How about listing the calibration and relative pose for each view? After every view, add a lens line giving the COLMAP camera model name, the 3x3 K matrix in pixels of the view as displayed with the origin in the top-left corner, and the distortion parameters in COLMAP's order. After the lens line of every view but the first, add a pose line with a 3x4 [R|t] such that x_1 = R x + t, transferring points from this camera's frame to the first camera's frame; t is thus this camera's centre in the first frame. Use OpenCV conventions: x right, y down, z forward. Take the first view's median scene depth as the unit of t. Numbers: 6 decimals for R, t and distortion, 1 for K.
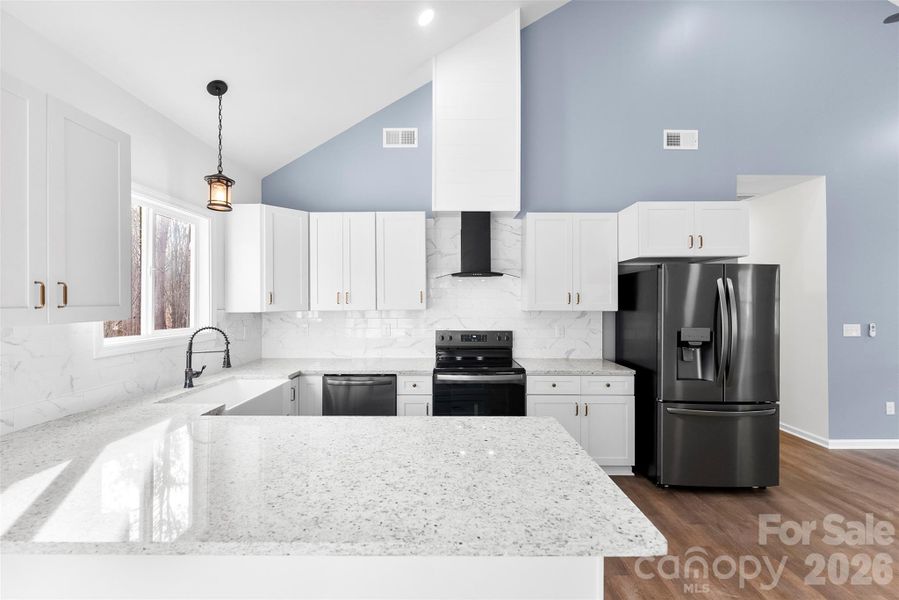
lens RADIAL K [[372.5, 0, 446.7], [0, 372.5, 301.5], [0, 0, 1]] dist [-0.004222, 0.001397]
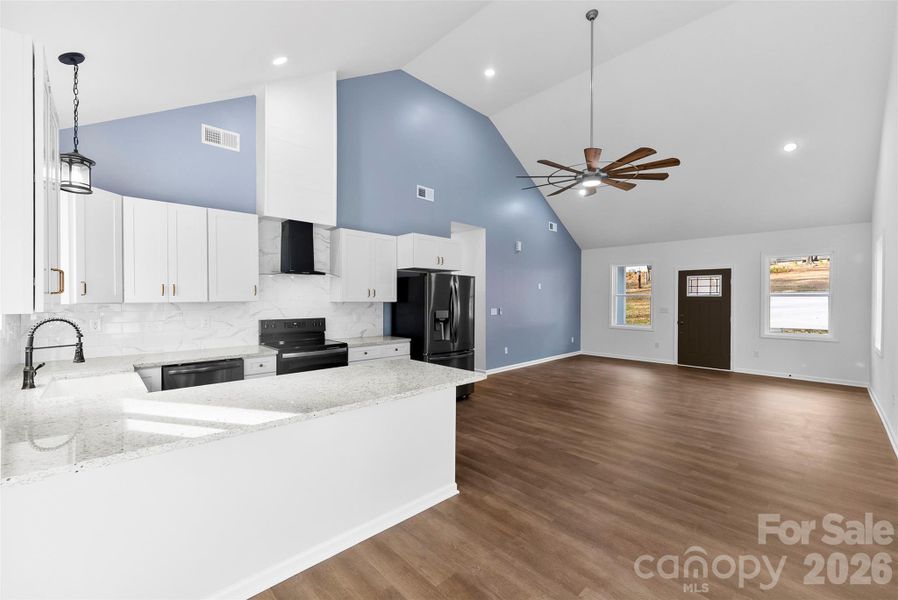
lens RADIAL K [[372.0, 0, 458.3], [0, 372.0, 304.1], [0, 0, 1]] dist [-0.004222, 0.001397]
pose [[0.705592, -0.007866, 0.708575, -0.438695], [-0.004111, 0.999876, 0.015194, 0.011218], [-0.708607, -0.013633, 0.705472, -0.243947]]
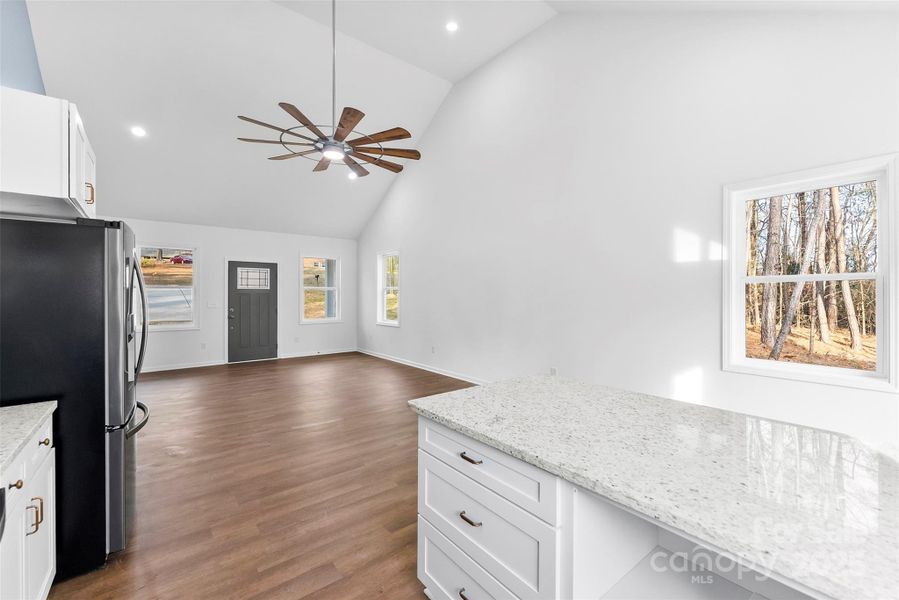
lens RADIAL K [[372.5, 0, 448.3], [0, 372.5, 298.0], [0, 0, 1]] dist [-0.004222, 0.001397]
pose [[-0.627566, -0.008234, 0.778520, -0.271650], [-0.001818, 0.999957, 0.009111, 0.024606], [-0.778562, 0.004303, -0.627553, 0.820342]]
